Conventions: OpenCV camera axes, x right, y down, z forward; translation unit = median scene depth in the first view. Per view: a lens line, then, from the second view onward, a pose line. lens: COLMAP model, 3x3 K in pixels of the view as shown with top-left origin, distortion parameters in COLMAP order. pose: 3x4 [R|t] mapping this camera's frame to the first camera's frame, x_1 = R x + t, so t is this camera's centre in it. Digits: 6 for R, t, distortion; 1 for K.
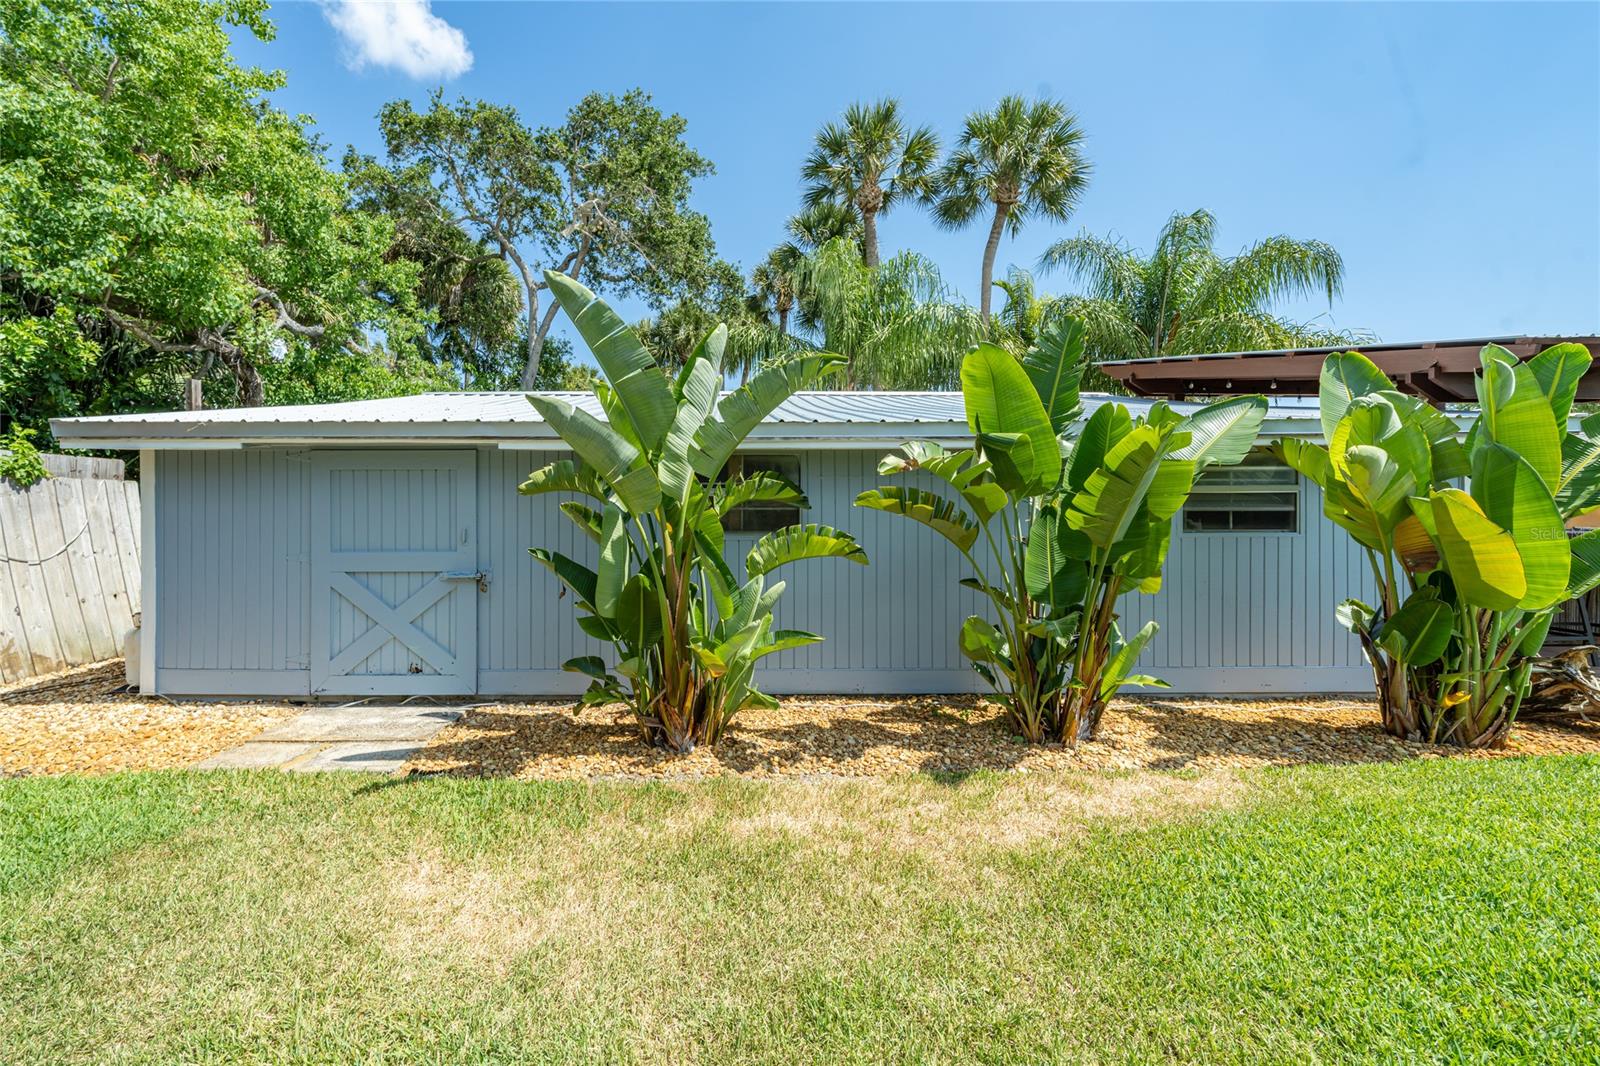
lens RADIAL K [[615.2, 0, 801.0], [0, 615.2, 524.7], [0, 0, 1]] dist [-0.000178, 0.000012]
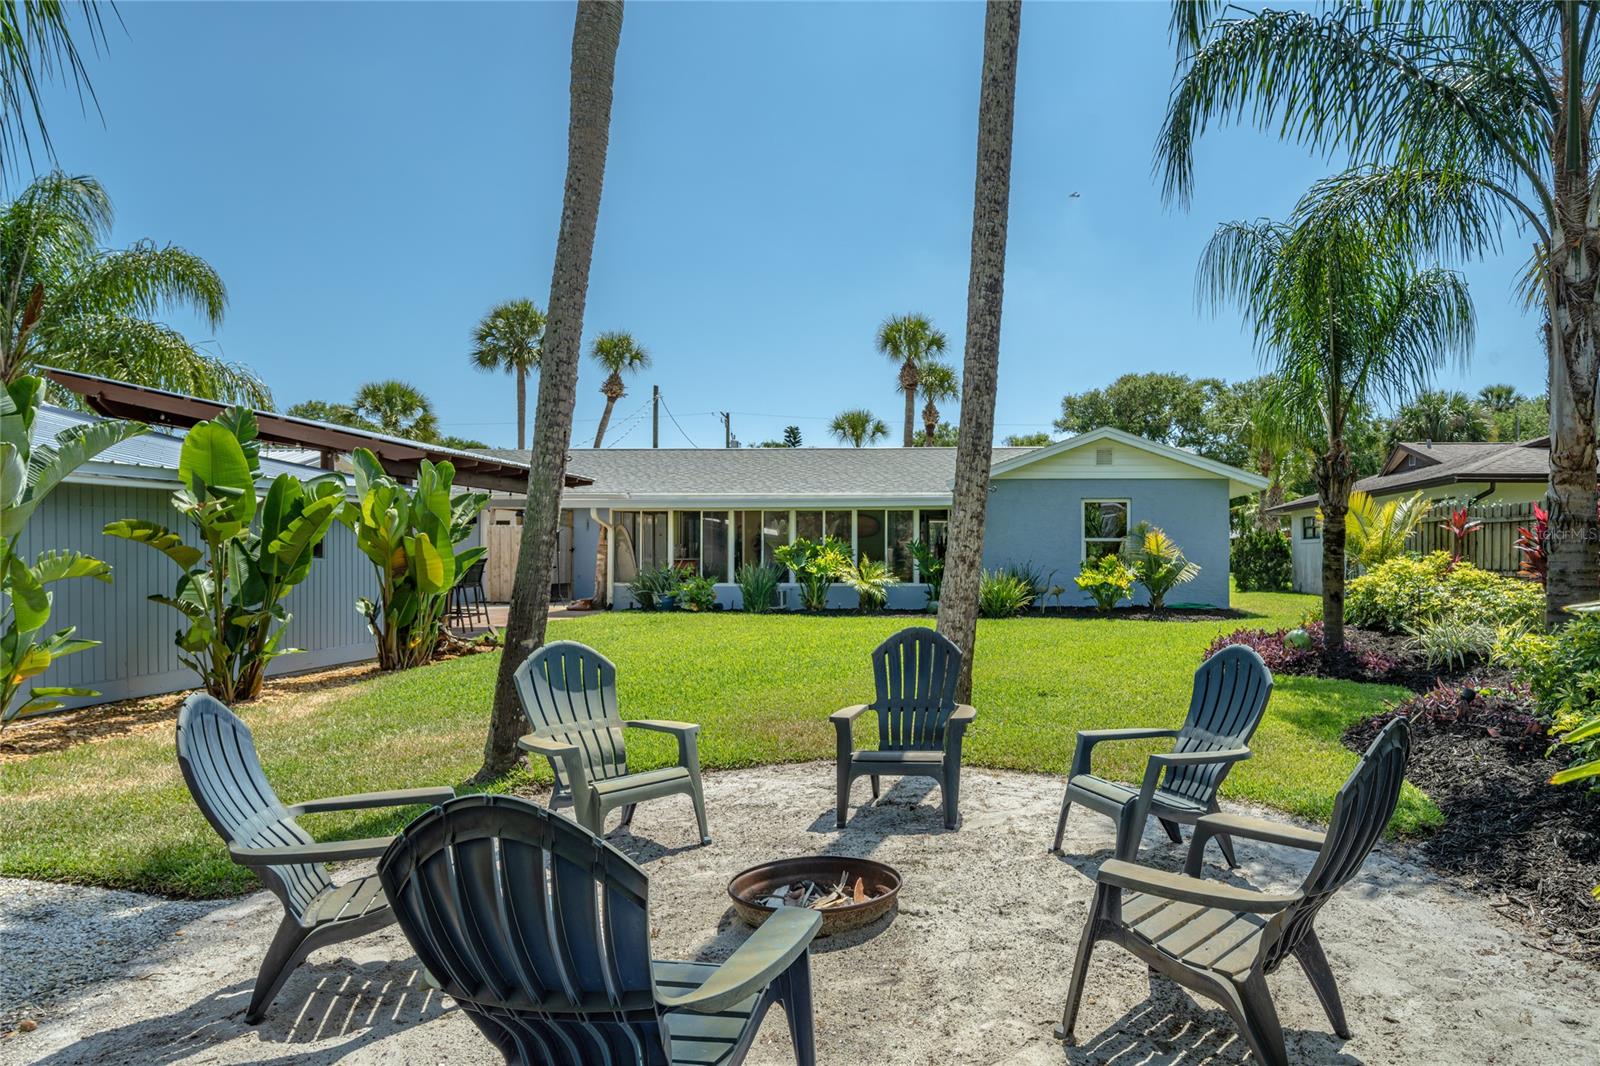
lens RADIAL K [[849.9, 0, 797.0], [0, 849.9, 550.0], [0, 0, 1]] dist [-0.001989, 0.000617]
pose [[0.178691, 0.004294, 0.983896, -1.266913], [0.009527, 0.999936, -0.006095, 0.022347], [-0.983859, 0.010463, 0.178639, -0.614442]]
